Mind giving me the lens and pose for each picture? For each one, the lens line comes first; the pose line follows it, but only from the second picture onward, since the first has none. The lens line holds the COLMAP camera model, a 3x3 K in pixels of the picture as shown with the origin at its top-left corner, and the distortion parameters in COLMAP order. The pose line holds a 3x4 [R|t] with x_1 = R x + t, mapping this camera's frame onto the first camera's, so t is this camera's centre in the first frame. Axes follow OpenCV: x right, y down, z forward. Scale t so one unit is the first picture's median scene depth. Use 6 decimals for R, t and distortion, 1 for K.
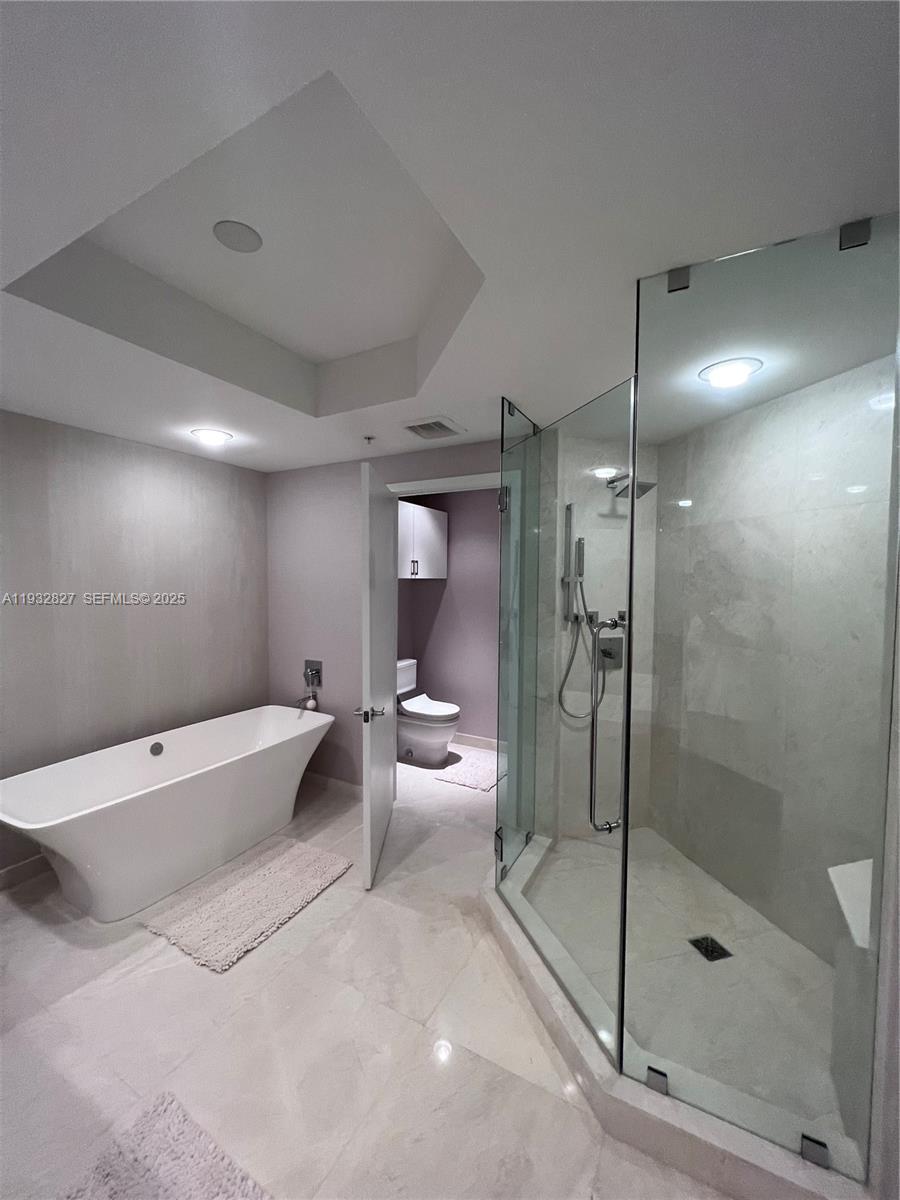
lens RADIAL K [[480.3, 0, 447.1], [0, 480.3, 599.7], [0, 0, 1]] dist [-0.005500, 0.001648]
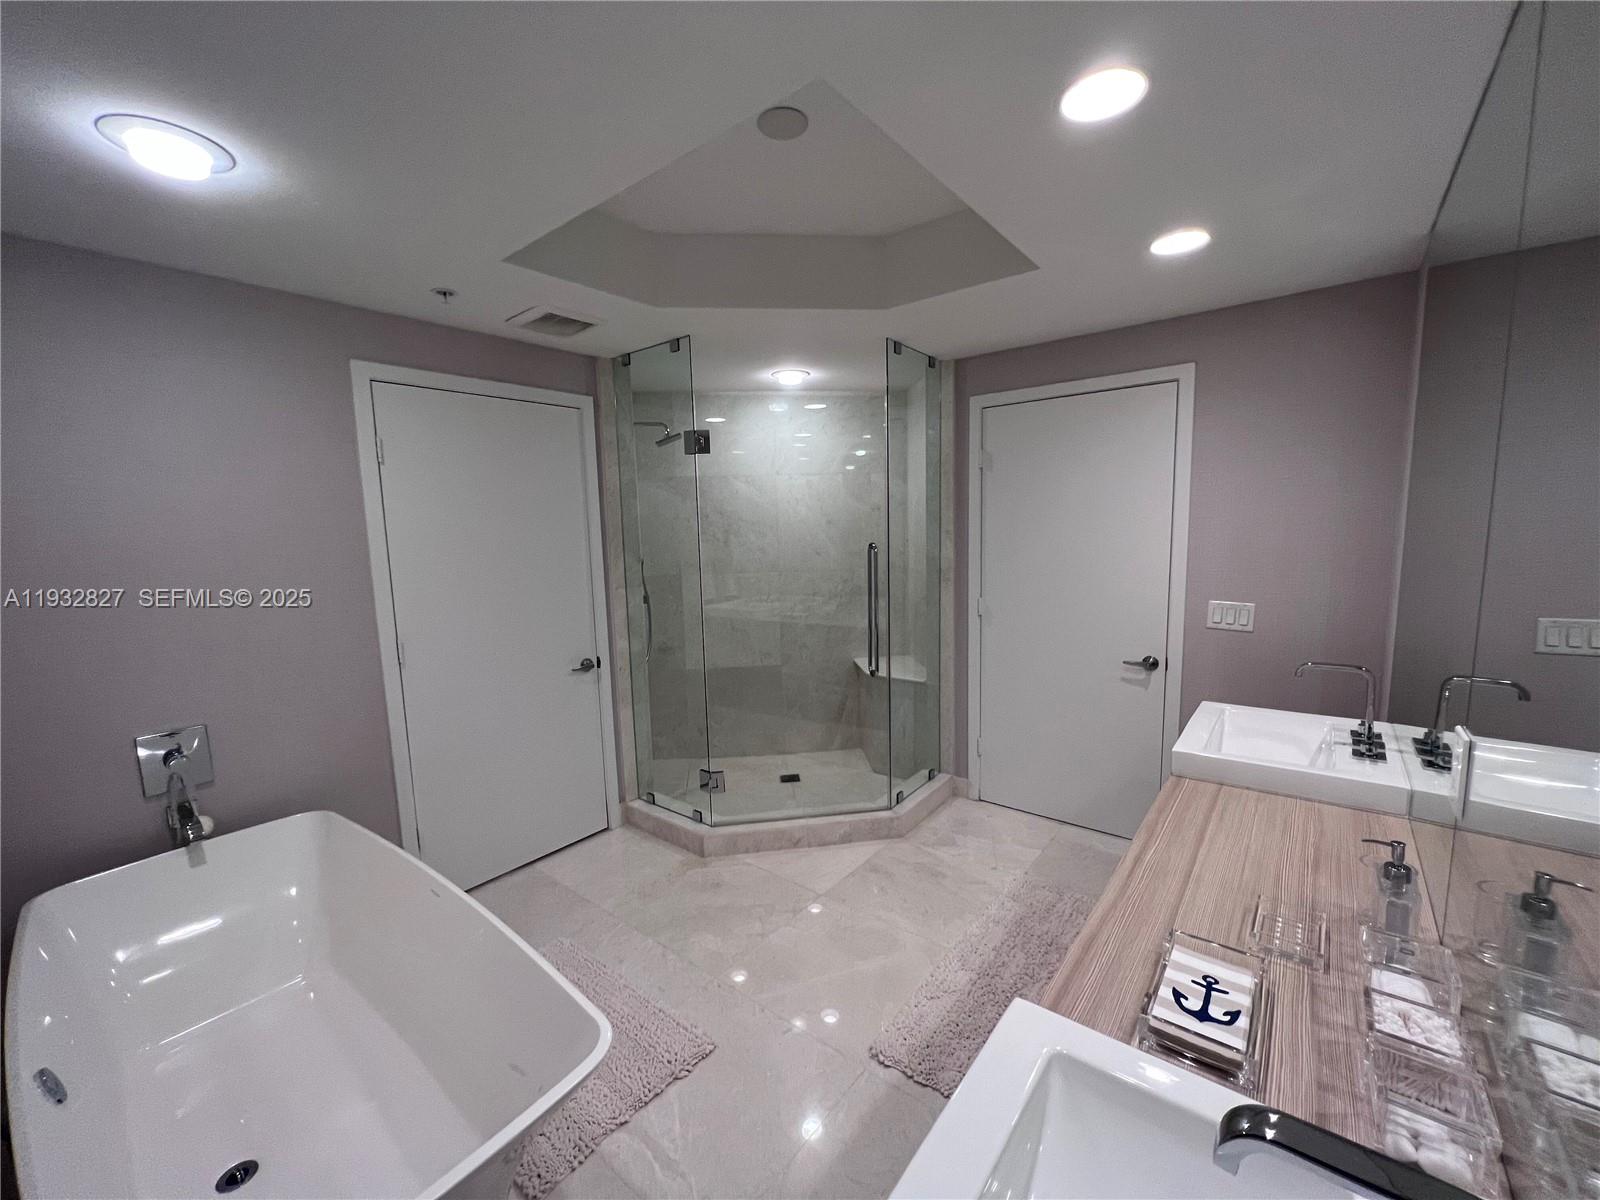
lens RADIAL K [[640.5, 0, 795.4], [0, 640.5, 601.8], [0, 0, 1]] dist [-0.005500, 0.001648]
pose [[0.173339, -0.130815, 0.976136, -1.129454], [0.070412, 0.990249, 0.120203, -0.025665], [-0.982342, 0.047896, 0.180859, 0.549837]]
